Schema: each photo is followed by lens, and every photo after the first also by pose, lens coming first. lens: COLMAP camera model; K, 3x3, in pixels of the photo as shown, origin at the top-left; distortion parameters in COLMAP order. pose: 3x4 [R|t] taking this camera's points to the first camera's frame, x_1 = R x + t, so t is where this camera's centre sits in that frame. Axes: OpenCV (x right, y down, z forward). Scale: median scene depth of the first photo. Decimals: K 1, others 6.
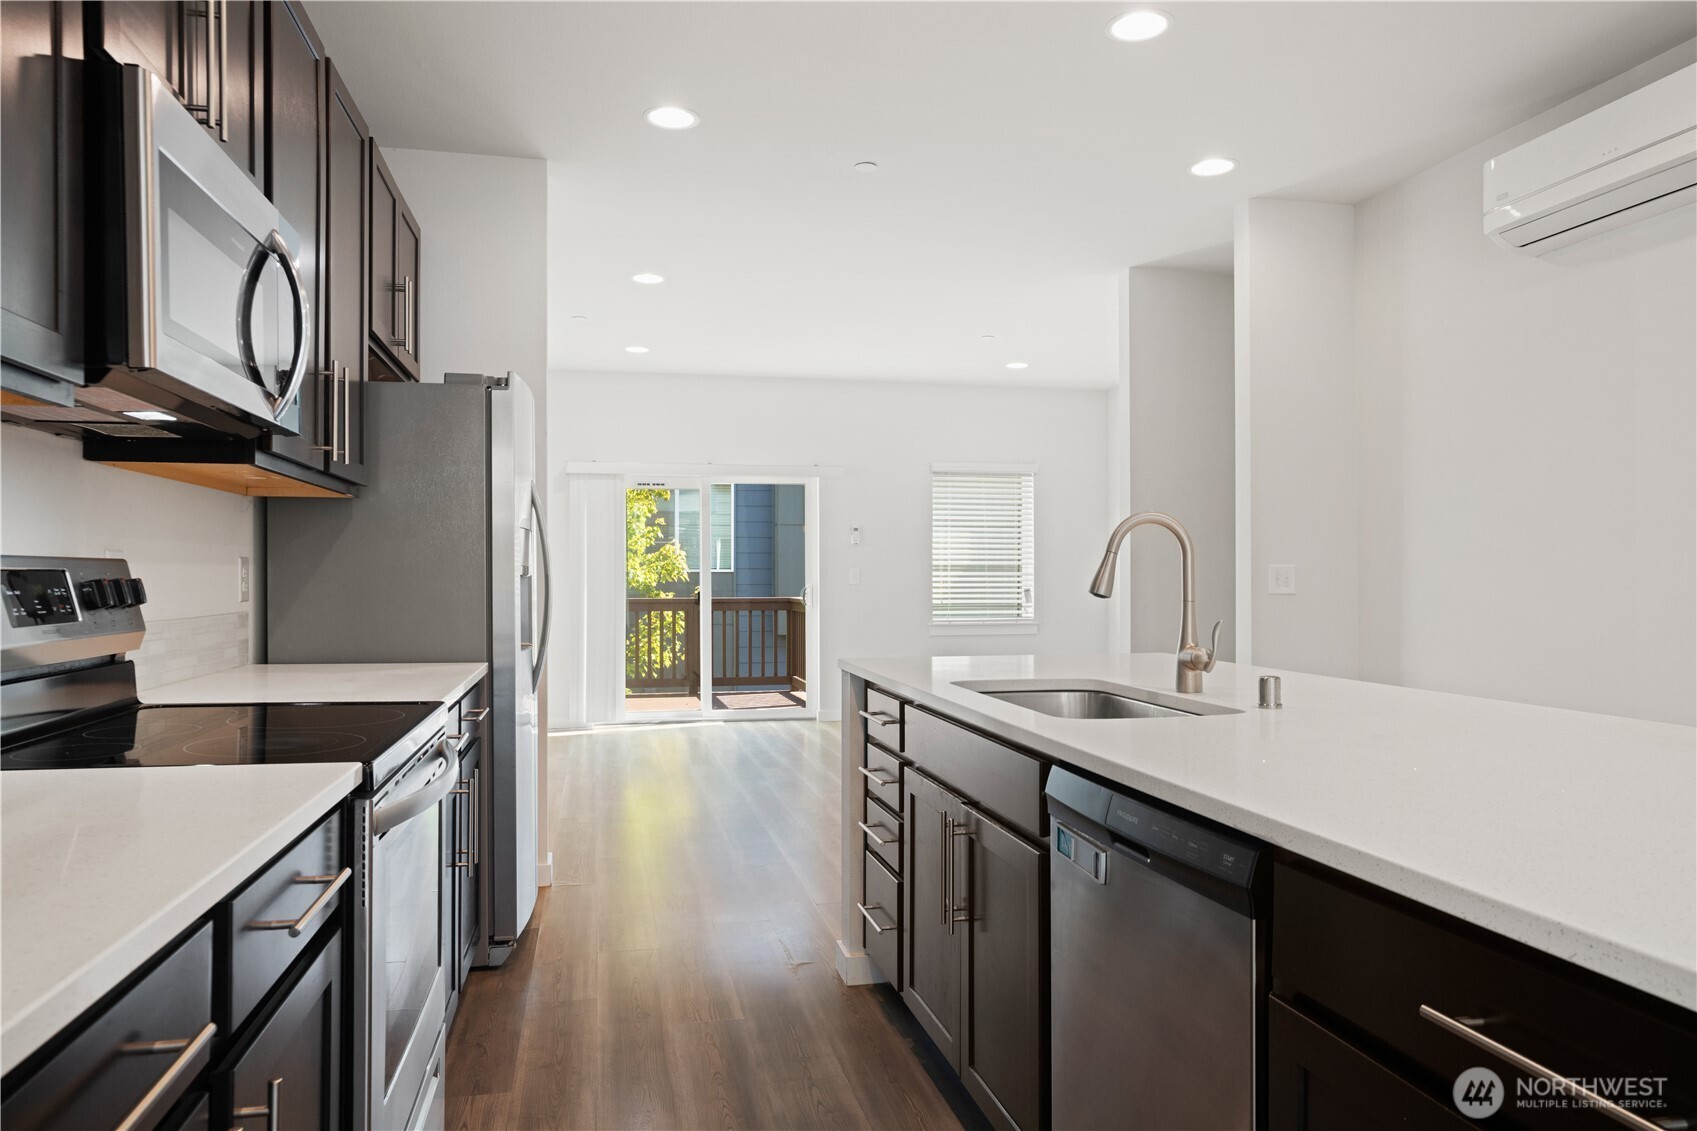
lens RADIAL K [[1065.6, 0, 851.1], [0, 1065.6, 571.4], [0, 0, 1]] dist [0.002277, 0.000034]
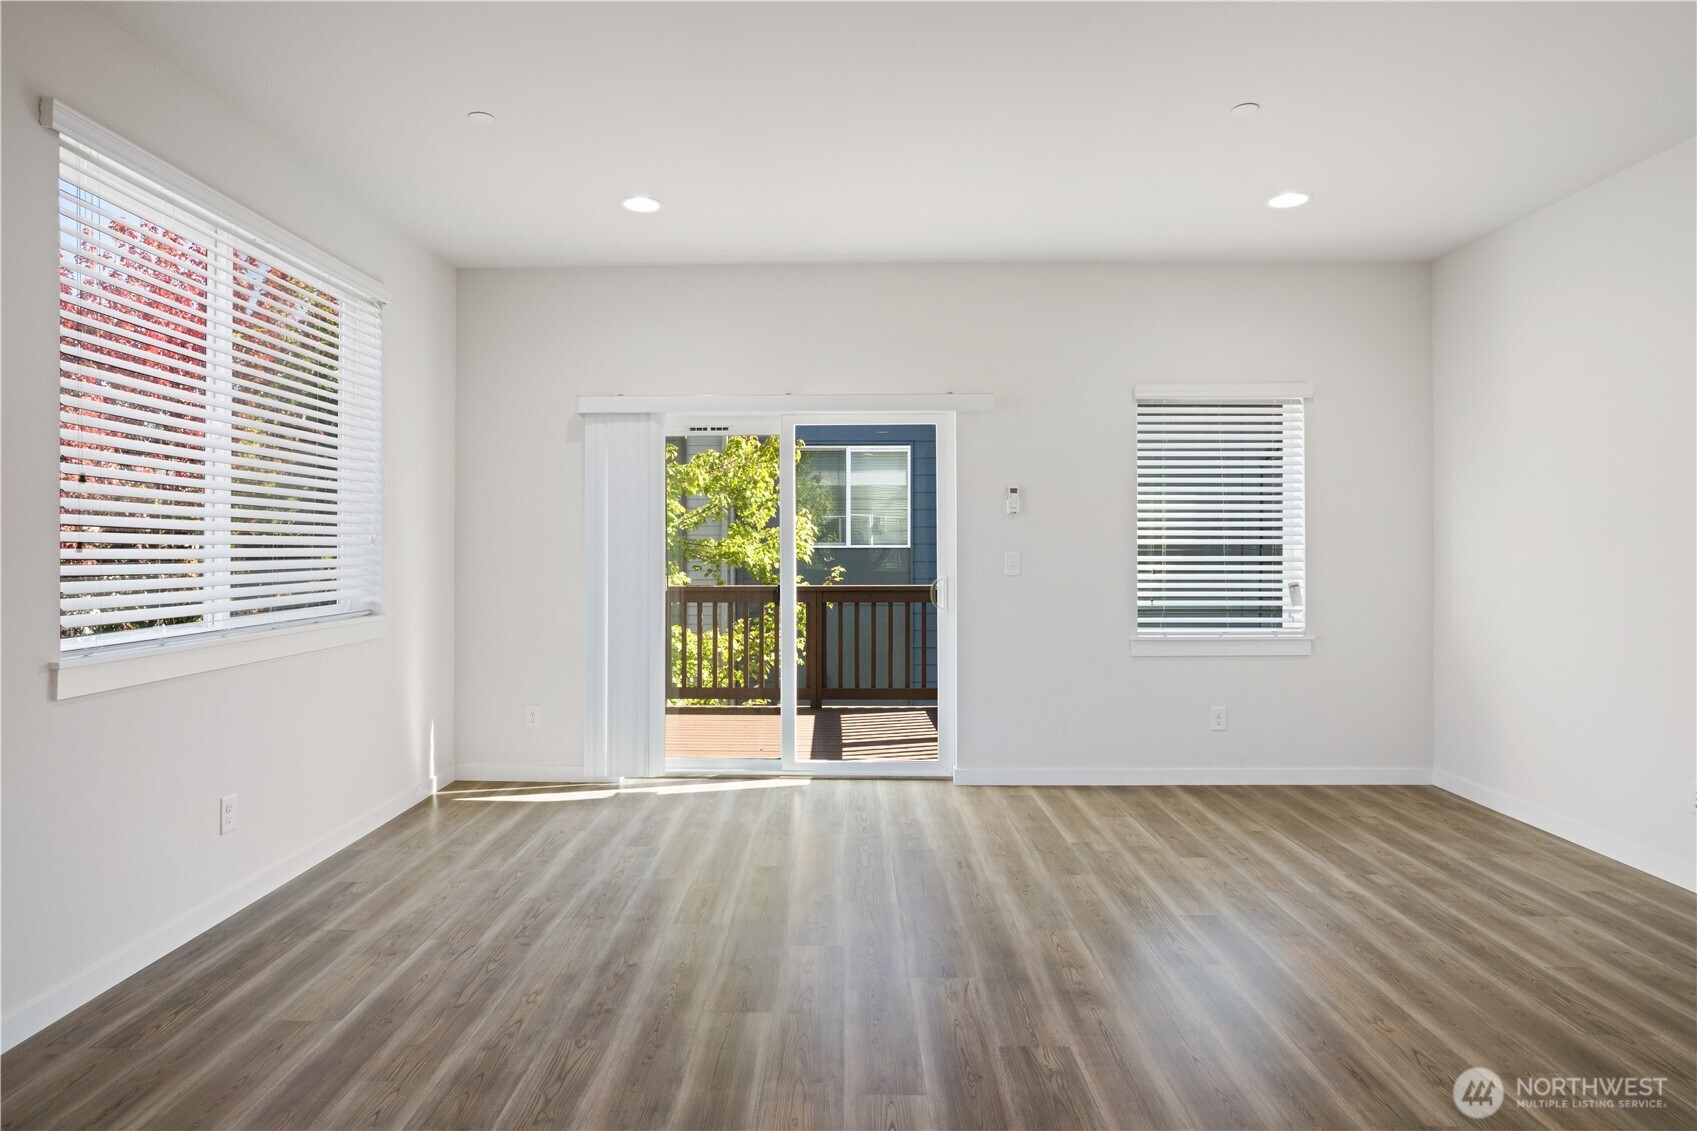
lens RADIAL K [[975.2, 0, 837.0], [0, 975.2, 568.4], [0, 0, 1]] dist [-0.034816, -0.000430]
pose [[0.973962, 0.004186, -0.226673, 0.033319], [0.001919, 0.999641, 0.026709, -0.008078], [0.226704, -0.026449, 0.973605, 0.387904]]
